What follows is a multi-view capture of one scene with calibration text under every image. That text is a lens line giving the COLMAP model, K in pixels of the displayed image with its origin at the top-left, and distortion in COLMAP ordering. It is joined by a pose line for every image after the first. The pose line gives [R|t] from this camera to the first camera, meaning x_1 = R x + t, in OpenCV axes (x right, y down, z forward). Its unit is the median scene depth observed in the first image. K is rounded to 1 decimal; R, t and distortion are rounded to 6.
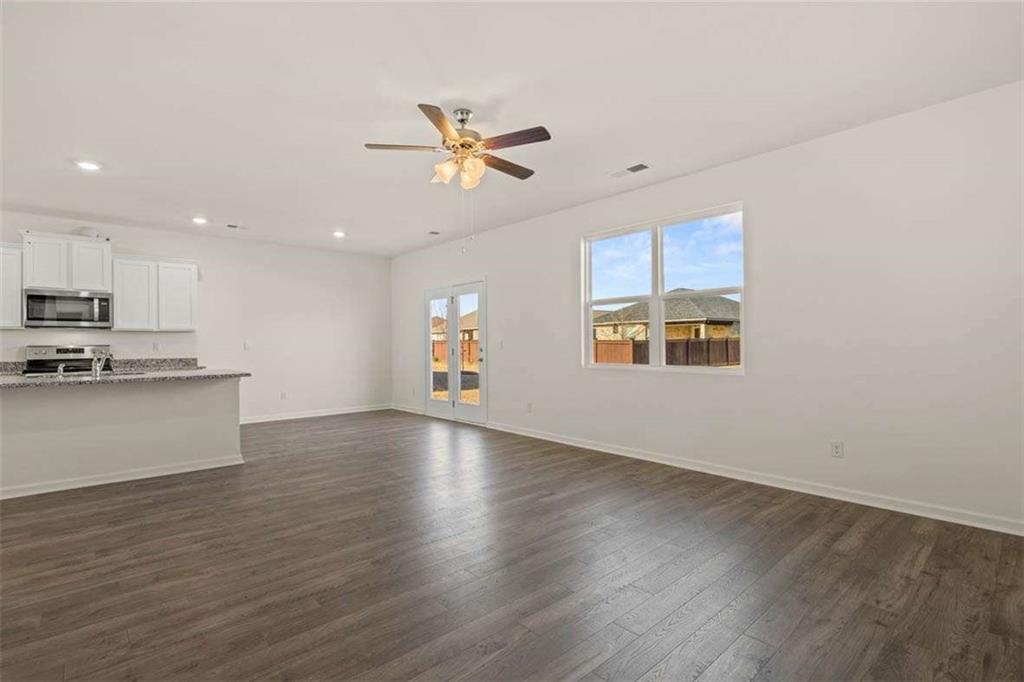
lens RADIAL K [[480.8, 0, 508.8], [0, 480.8, 340.8], [0, 0, 1]] dist [-0.003956, 0.000675]
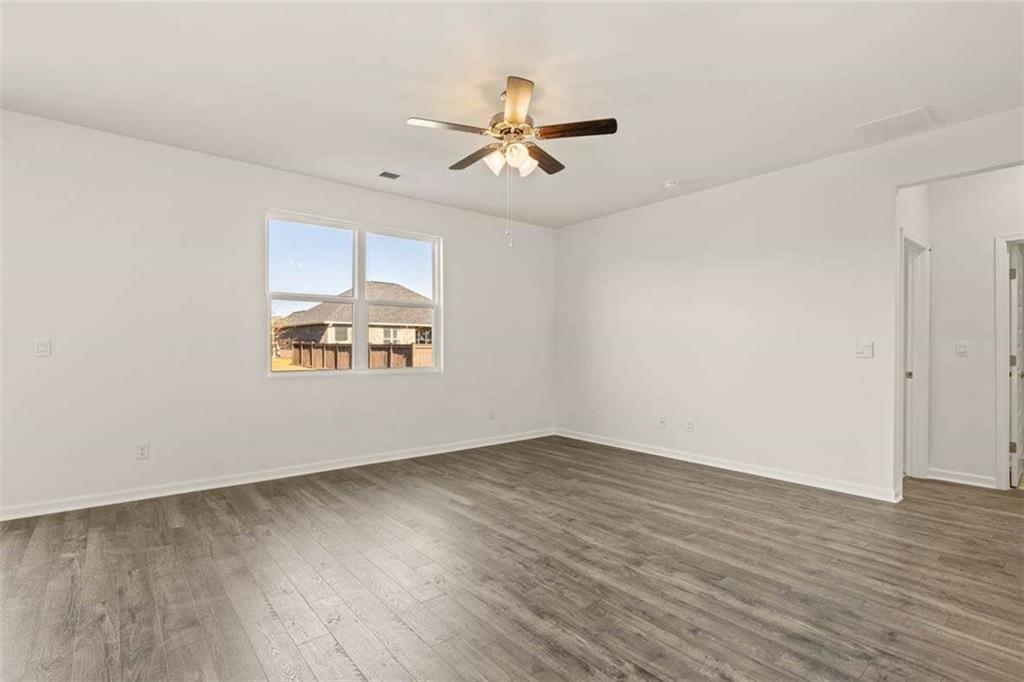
lens RADIAL K [[480.8, 0, 510.4], [0, 480.8, 345.7], [0, 0, 1]] dist [-0.003956, 0.000675]
pose [[0.035918, 0.008880, 0.999315, -1.254805], [-0.009412, 0.999919, -0.008547, 0.013823], [-0.999310, -0.009099, 0.035999, 1.192197]]
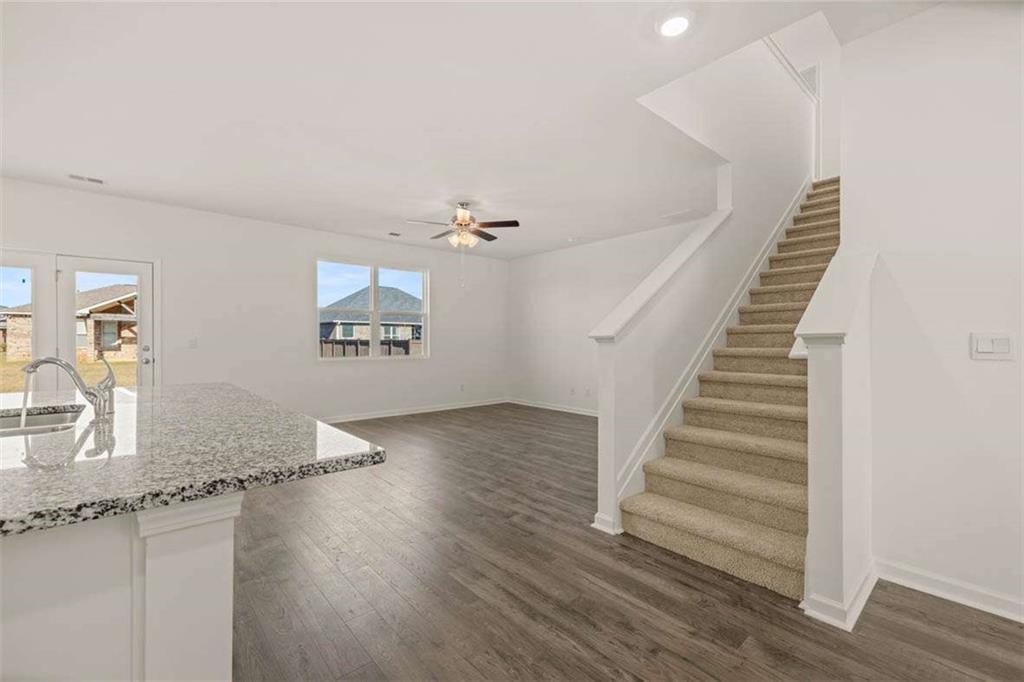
lens RADIAL K [[425.0, 0, 508.9], [0, 425.0, 342.3], [0, 0, 1]] dist [0.003873, 0.000267]
pose [[0.006719, 0.006314, 0.999957, -1.951592], [-0.009037, 0.999940, -0.006253, 0.019219], [-0.999937, -0.008995, 0.006776, 1.022760]]
